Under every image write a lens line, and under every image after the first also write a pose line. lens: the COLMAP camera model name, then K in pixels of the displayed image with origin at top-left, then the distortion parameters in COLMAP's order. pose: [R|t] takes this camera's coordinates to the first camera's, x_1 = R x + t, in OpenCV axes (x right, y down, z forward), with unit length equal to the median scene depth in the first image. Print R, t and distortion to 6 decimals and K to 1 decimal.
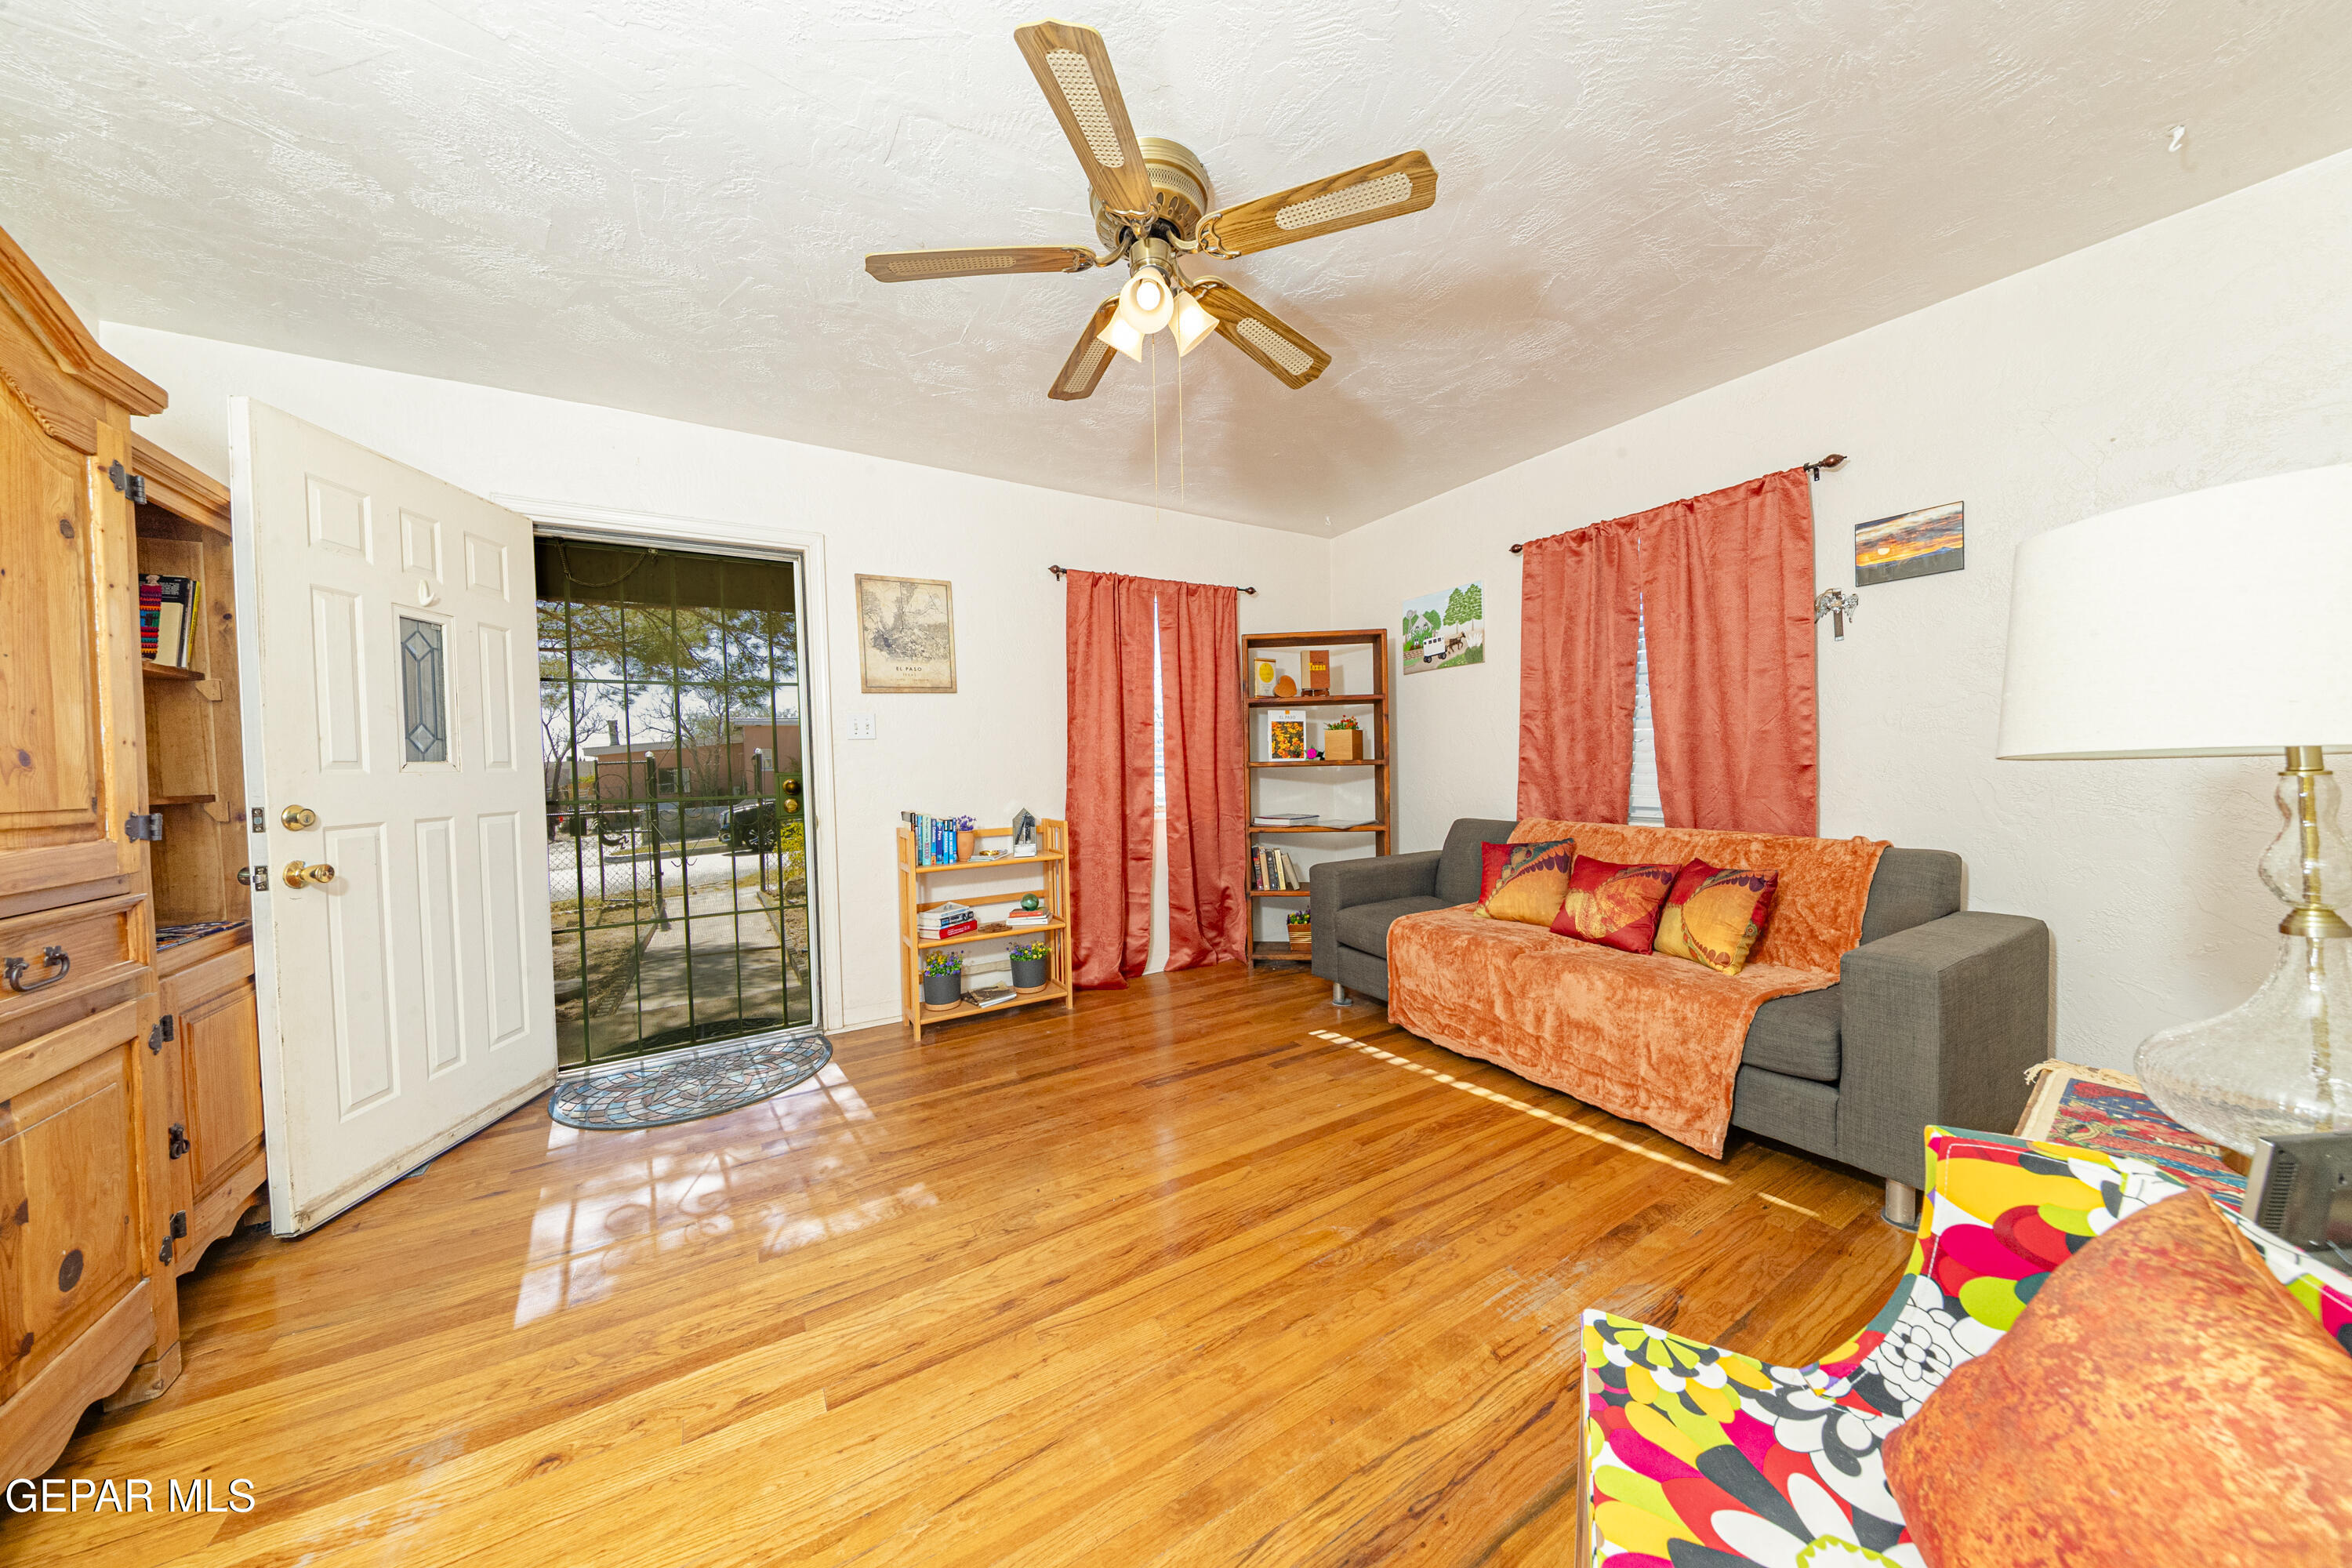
lens RADIAL K [[768.2, 0, 1178.3], [0, 768.2, 776.7], [0, 0, 1]] dist [-0.000309, -0.002790]
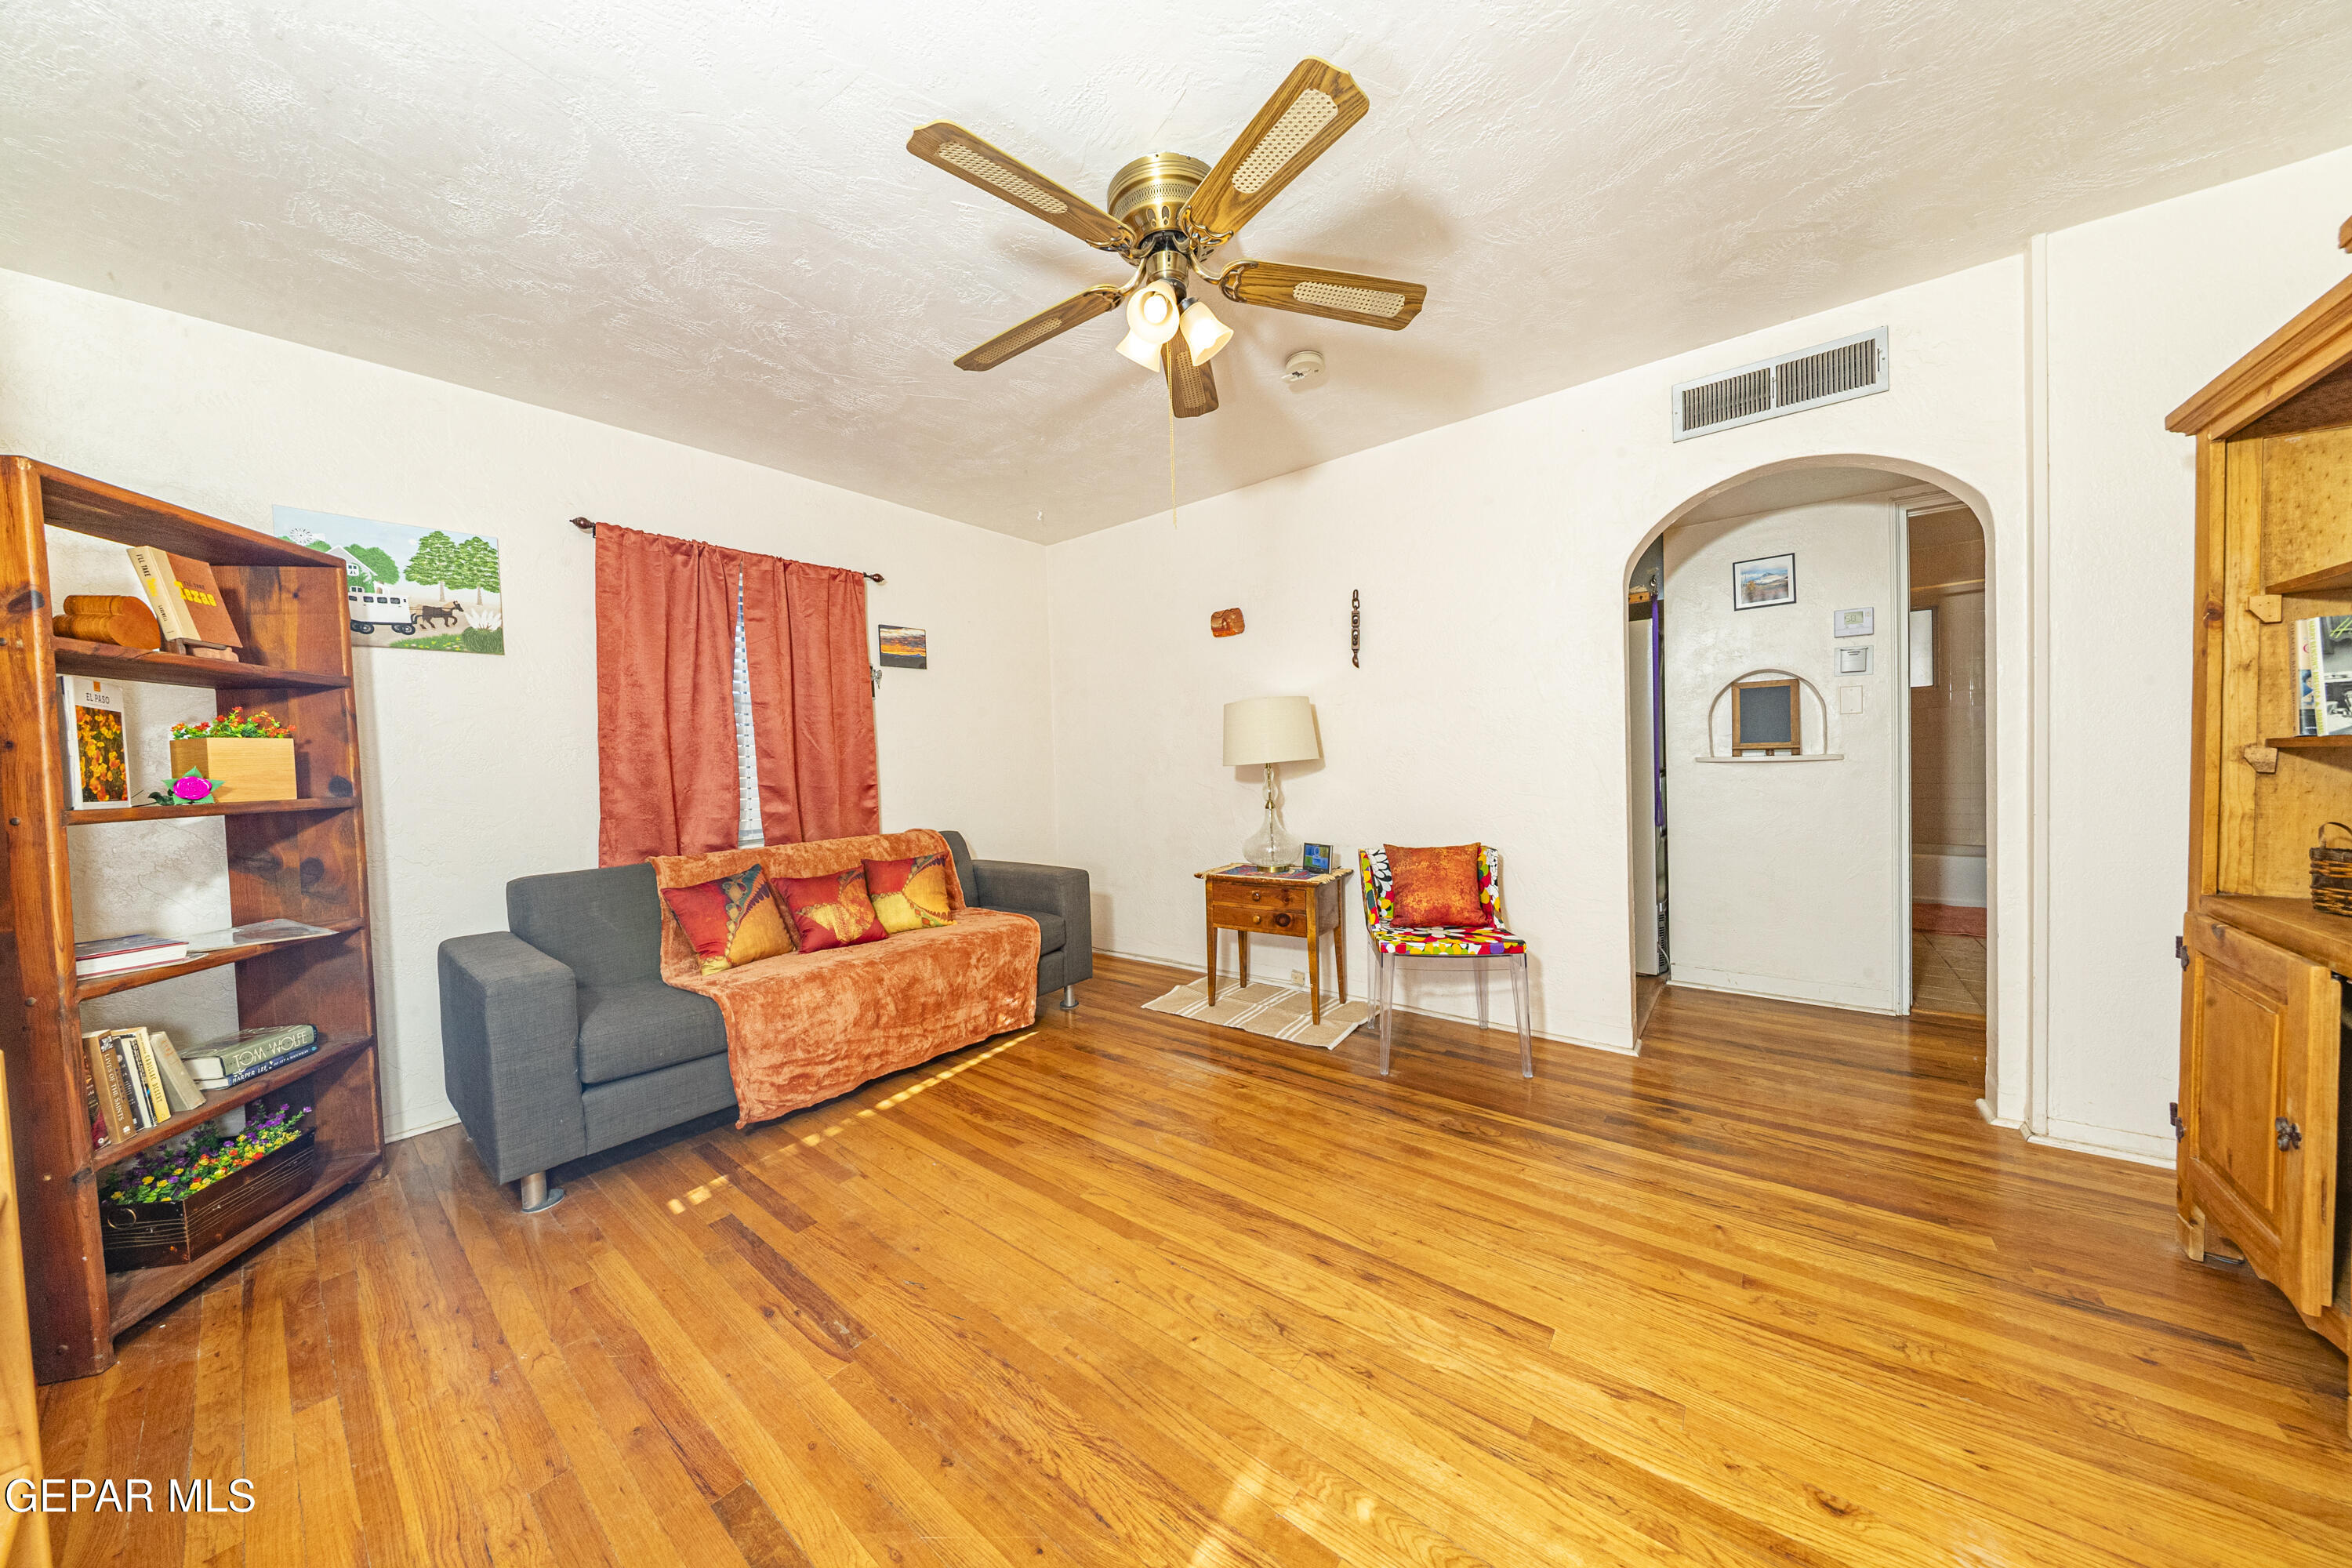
lens RADIAL K [[731.6, 0, 1168.6], [0, 731.6, 793.3], [0, 0, 1]] dist [0.015568, -0.000006]
pose [[-0.345747, -0.021407, 0.938084, -0.661173], [0.050216, 0.997885, 0.041280, -0.027865], [-0.936983, 0.061379, -0.343941, 0.965711]]
